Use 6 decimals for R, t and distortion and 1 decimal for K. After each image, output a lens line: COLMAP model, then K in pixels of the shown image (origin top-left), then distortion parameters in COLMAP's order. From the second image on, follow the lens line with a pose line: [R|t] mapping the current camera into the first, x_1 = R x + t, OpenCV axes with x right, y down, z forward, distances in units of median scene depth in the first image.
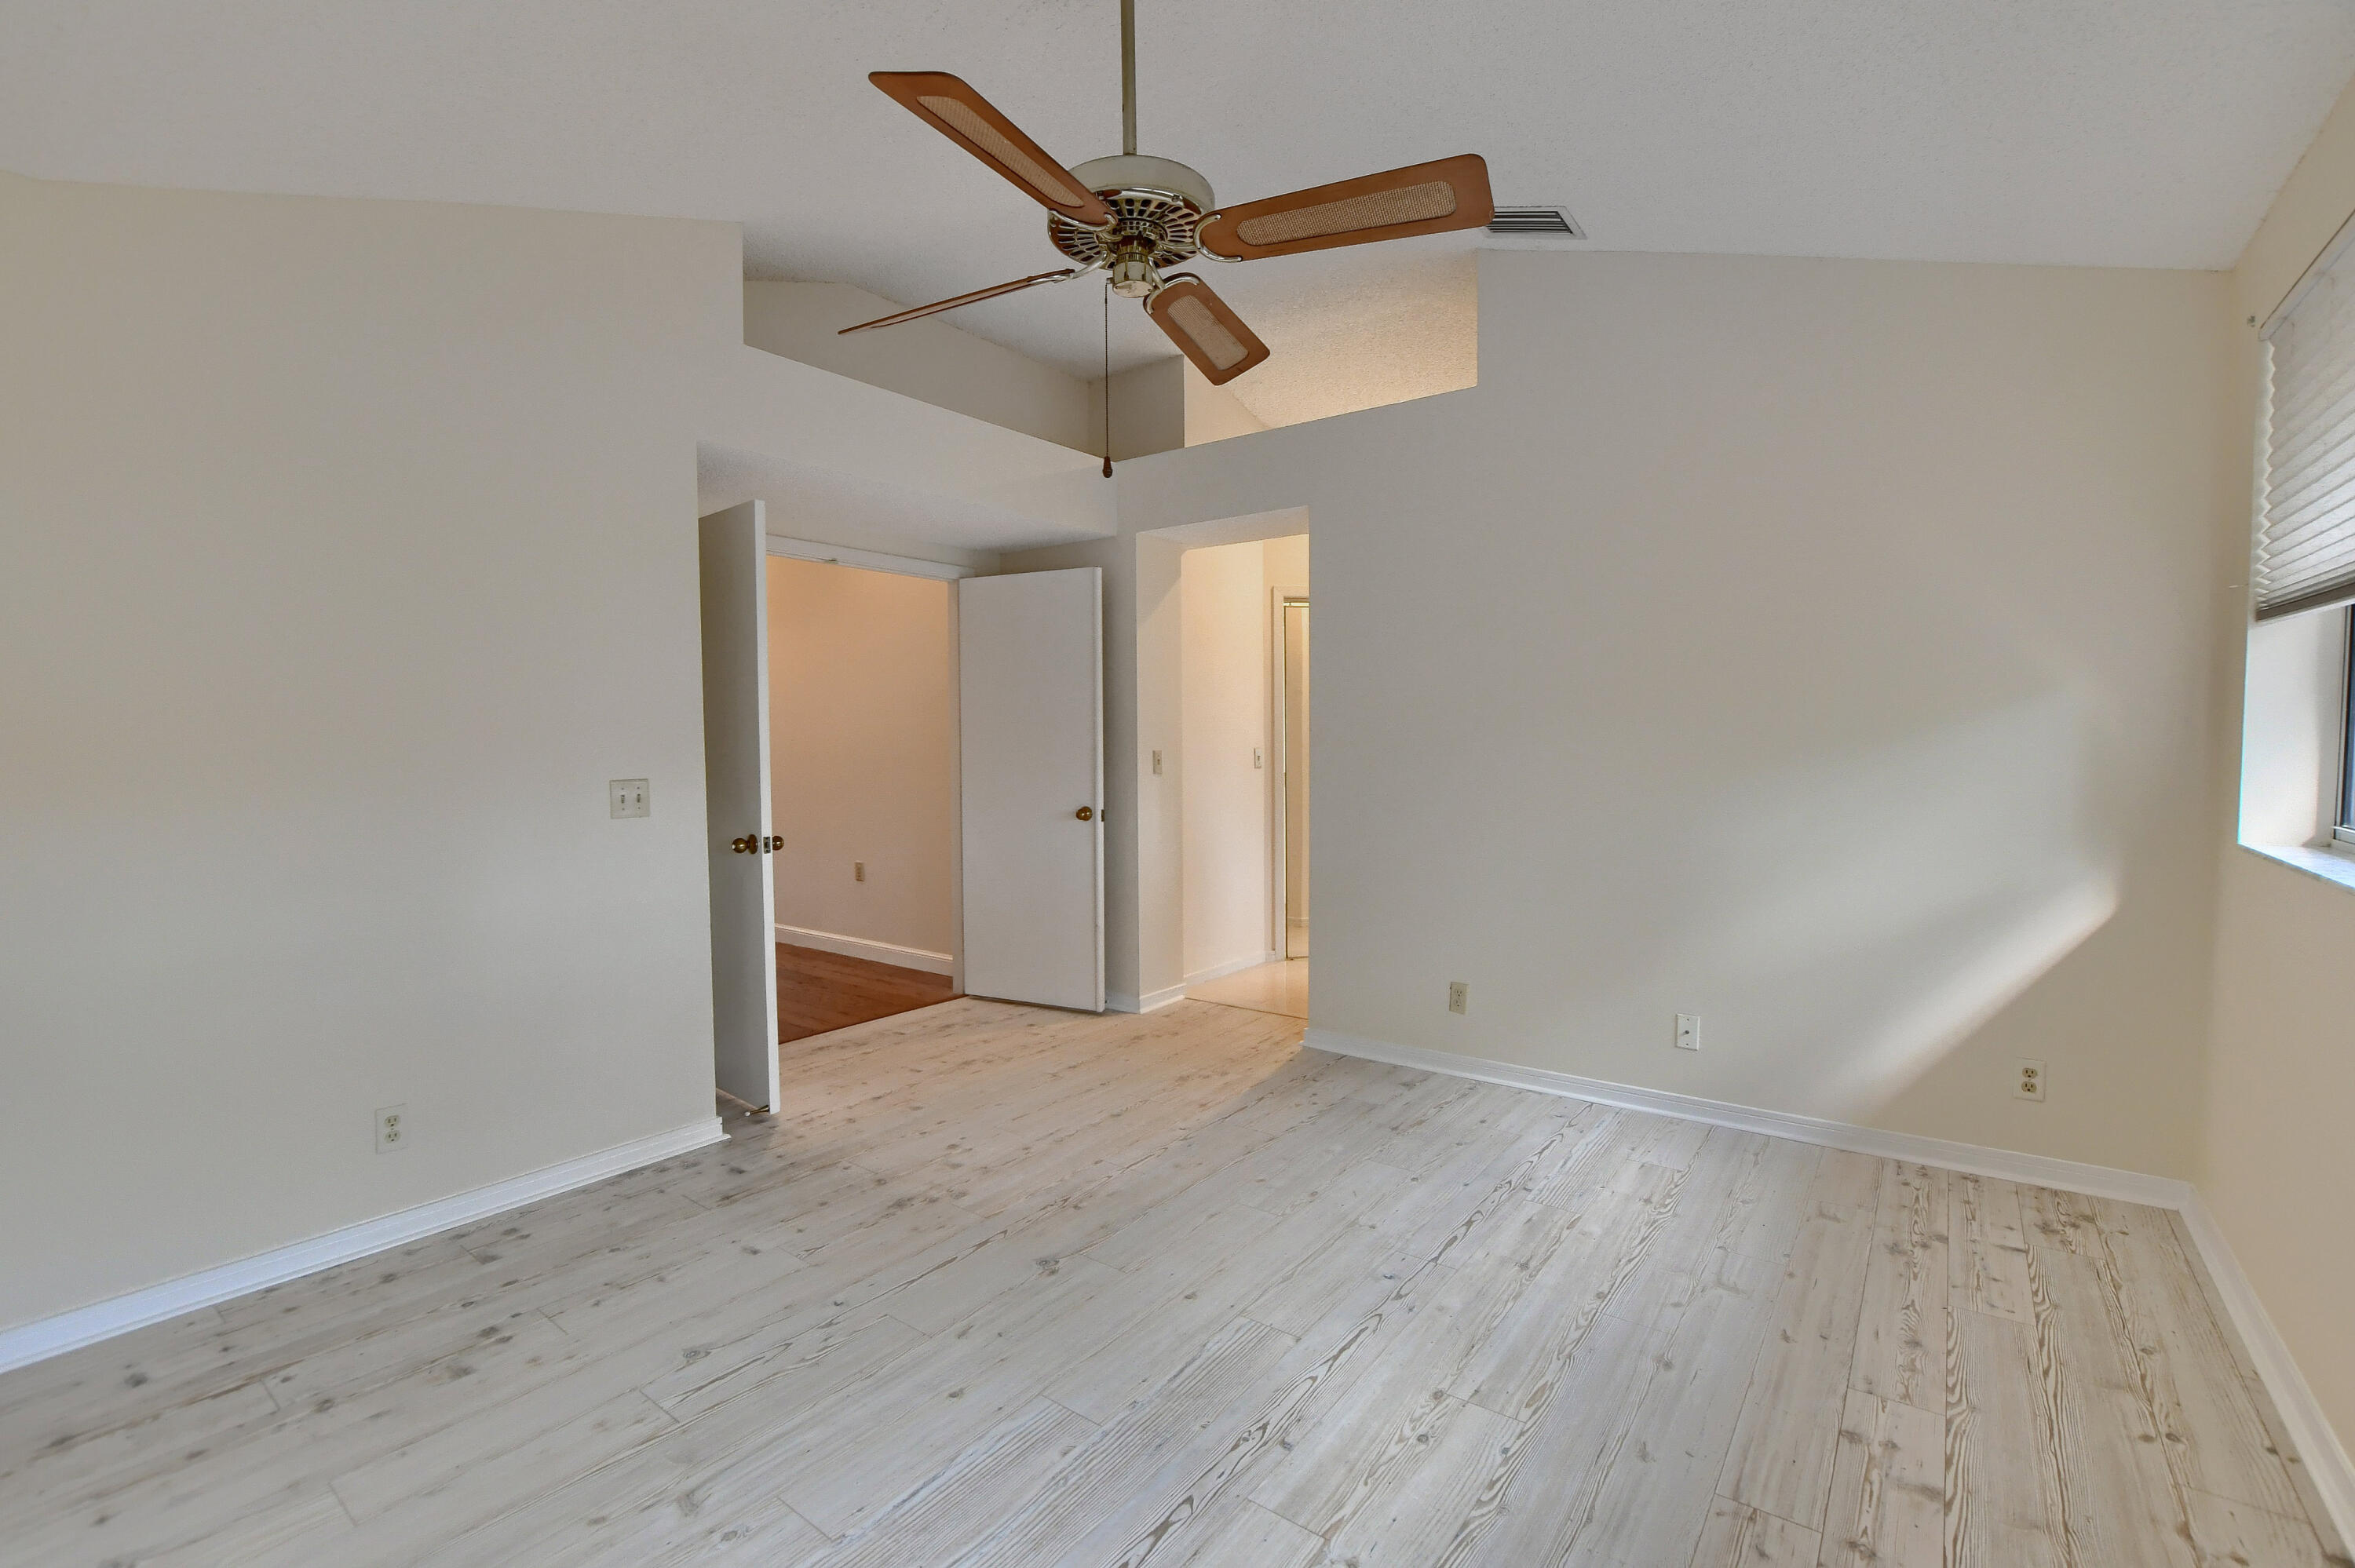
lens RADIAL K [[1037.0, 0, 1171.1], [0, 1037.0, 791.0], [0, 0, 1]] dist [-0.032180, 0.003602]
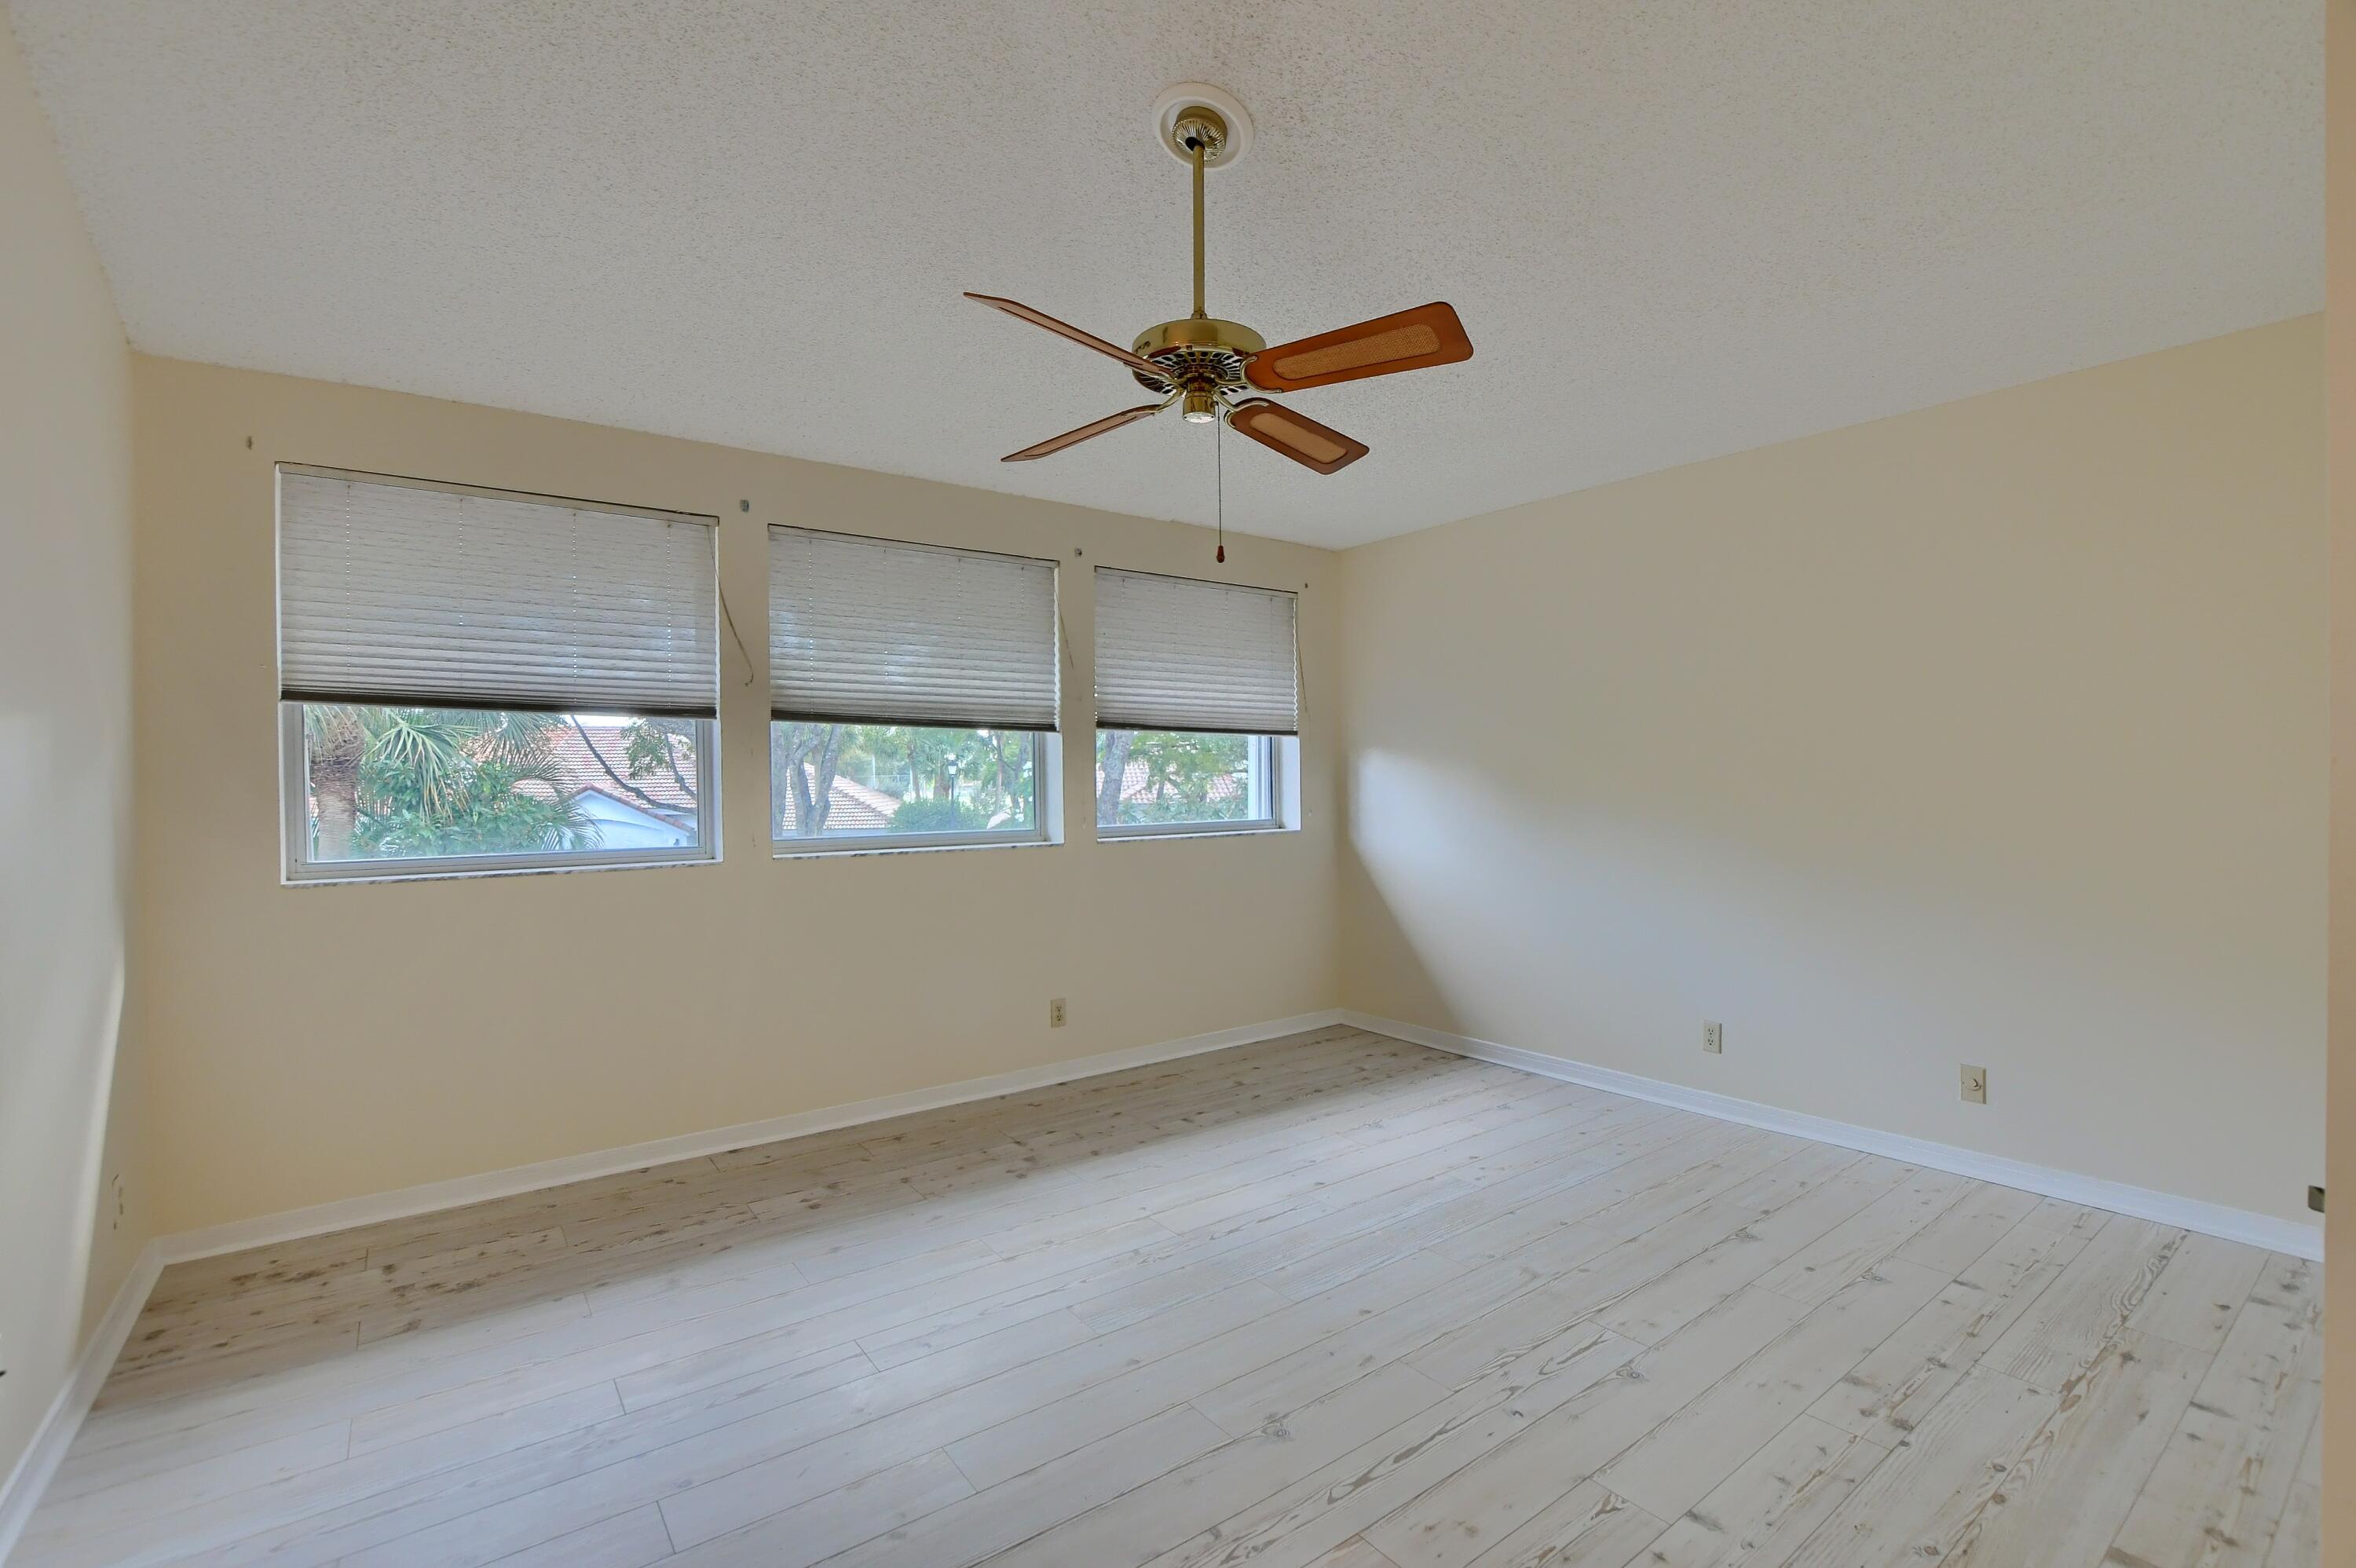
lens RADIAL K [[1037.5, 0, 1171.6], [0, 1037.5, 791.0], [0, 0, 1]] dist [-0.032180, 0.003602]
pose [[-0.959229, 0.015485, 0.282206, -0.313209], [0.033467, 0.997696, 0.059009, -0.101452], [-0.280643, 0.066047, -0.957537, 2.001062]]
